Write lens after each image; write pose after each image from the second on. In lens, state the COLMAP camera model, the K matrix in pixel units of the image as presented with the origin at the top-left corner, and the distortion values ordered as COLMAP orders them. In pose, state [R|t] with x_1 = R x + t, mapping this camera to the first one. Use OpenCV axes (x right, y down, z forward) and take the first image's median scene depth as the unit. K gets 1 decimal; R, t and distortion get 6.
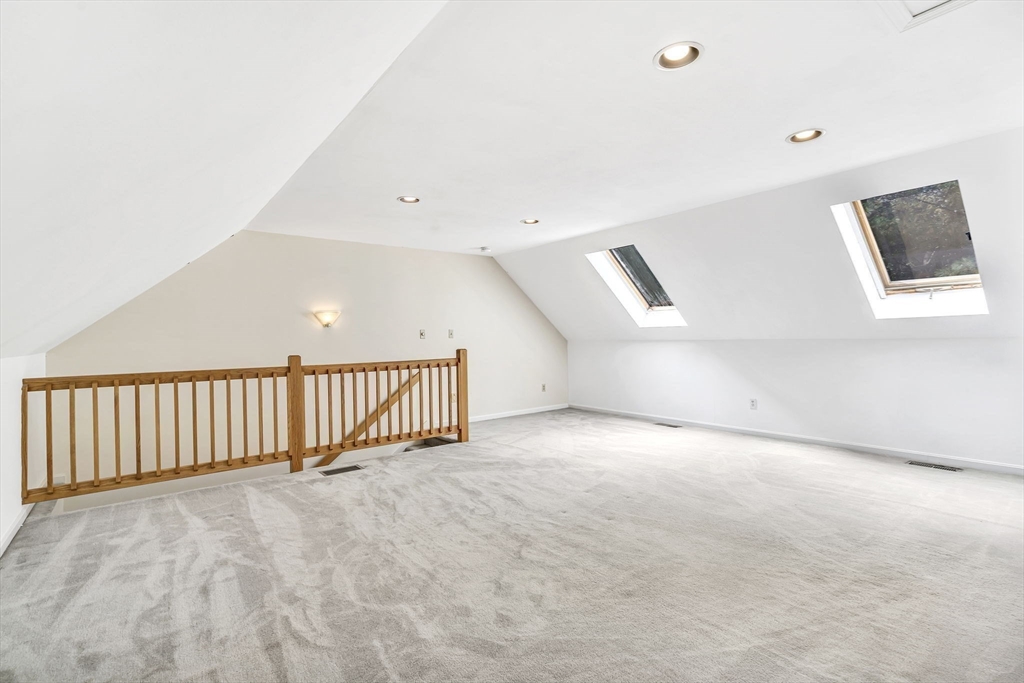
lens RADIAL K [[460.8, 0, 512.0], [0, 460.8, 341.5], [0, 0, 1]] dist [0.003919, 0.001207]
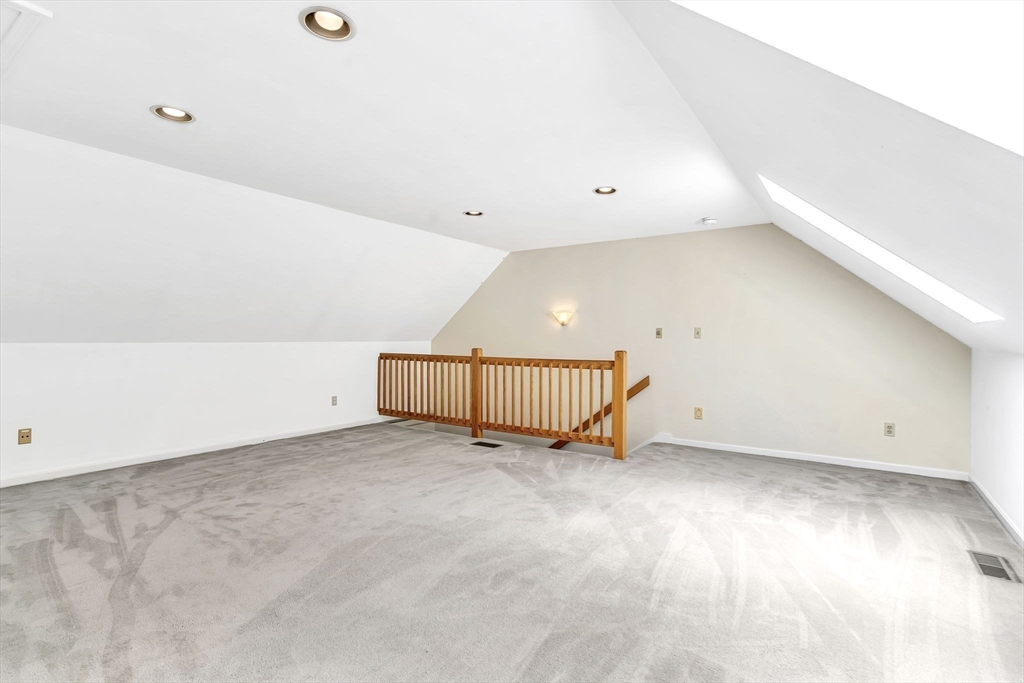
lens RADIAL K [[490.3, 0, 513.7], [0, 490.3, 331.5], [0, 0, 1]] dist [-0.001884, 0.000231]
pose [[0.310068, 0.008318, -0.950678, 0.895025], [-0.018610, 0.999823, 0.002678, -0.023903], [0.950532, 0.016861, 0.310168, 0.673521]]
